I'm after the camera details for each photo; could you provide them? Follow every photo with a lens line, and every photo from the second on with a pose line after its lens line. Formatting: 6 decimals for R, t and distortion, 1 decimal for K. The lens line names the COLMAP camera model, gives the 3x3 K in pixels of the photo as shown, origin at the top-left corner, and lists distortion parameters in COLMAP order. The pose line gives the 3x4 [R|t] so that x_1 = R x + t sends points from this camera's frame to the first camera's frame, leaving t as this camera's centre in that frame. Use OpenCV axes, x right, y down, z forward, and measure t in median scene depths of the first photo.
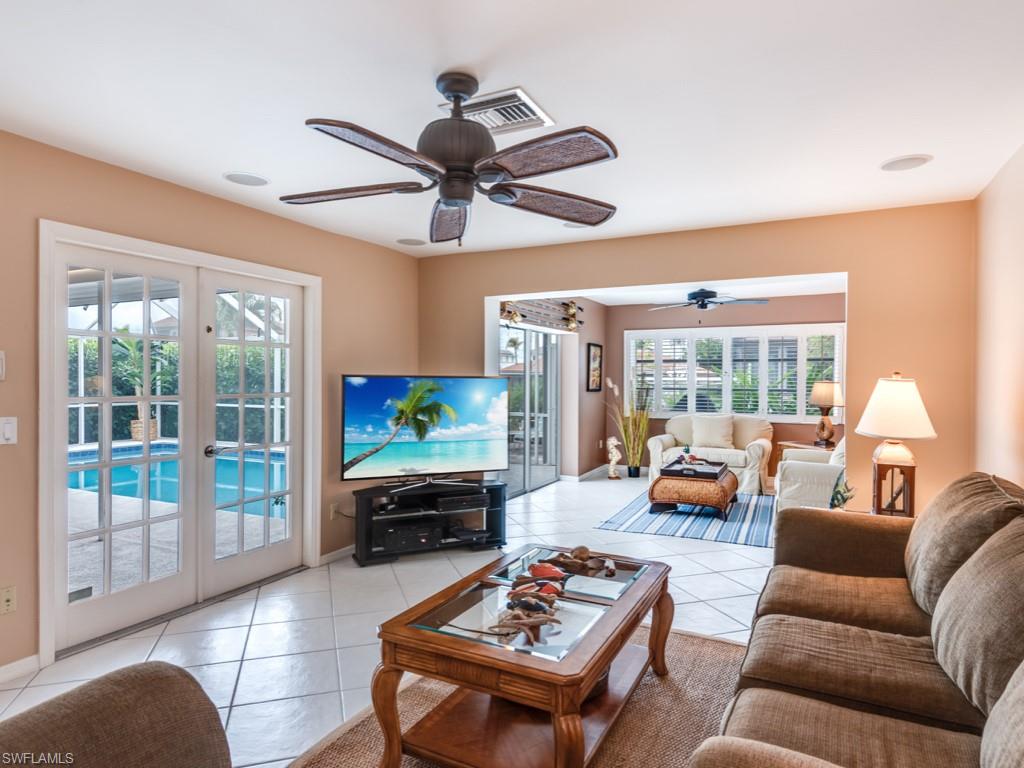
lens RADIAL K [[568.7, 0, 507.4], [0, 568.7, 381.6], [0, 0, 1]] dist [-0.000670, -0.000182]
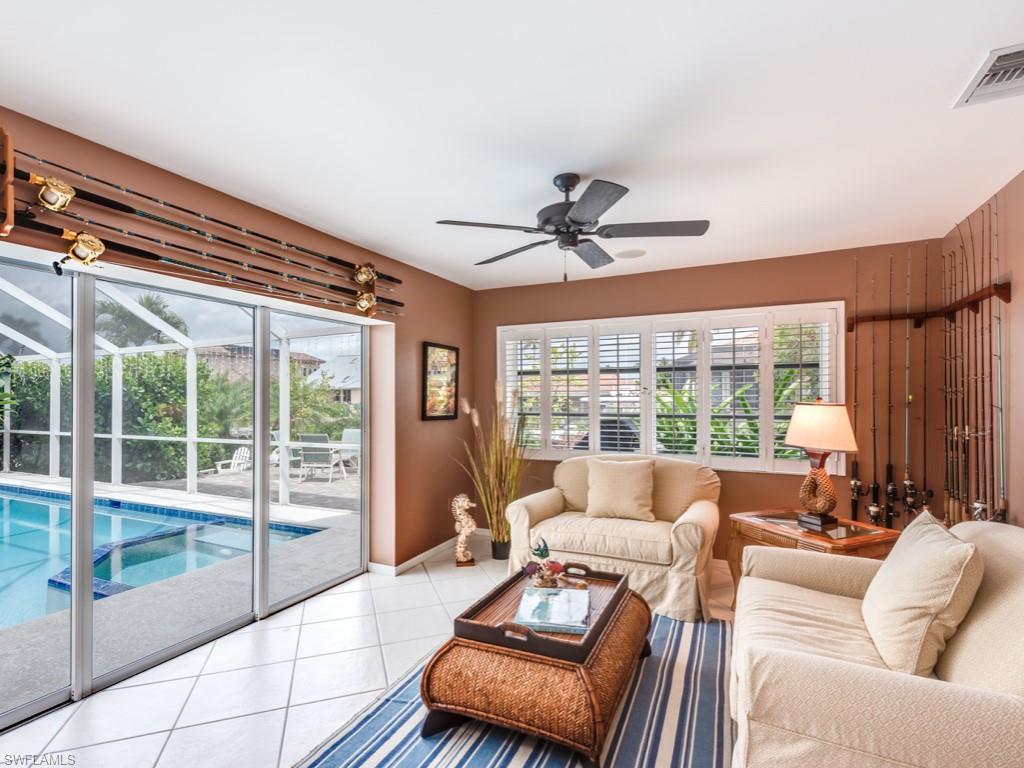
lens RADIAL K [[484.2, 0, 517.1], [0, 484.2, 391.5], [0, 0, 1]] dist [0.001043, -0.000675]
pose [[0.998976, -0.005366, 0.044932, 0.230993], [0.006367, 0.999734, -0.022155, -0.001667], [-0.044801, 0.022418, 0.998744, 0.498007]]
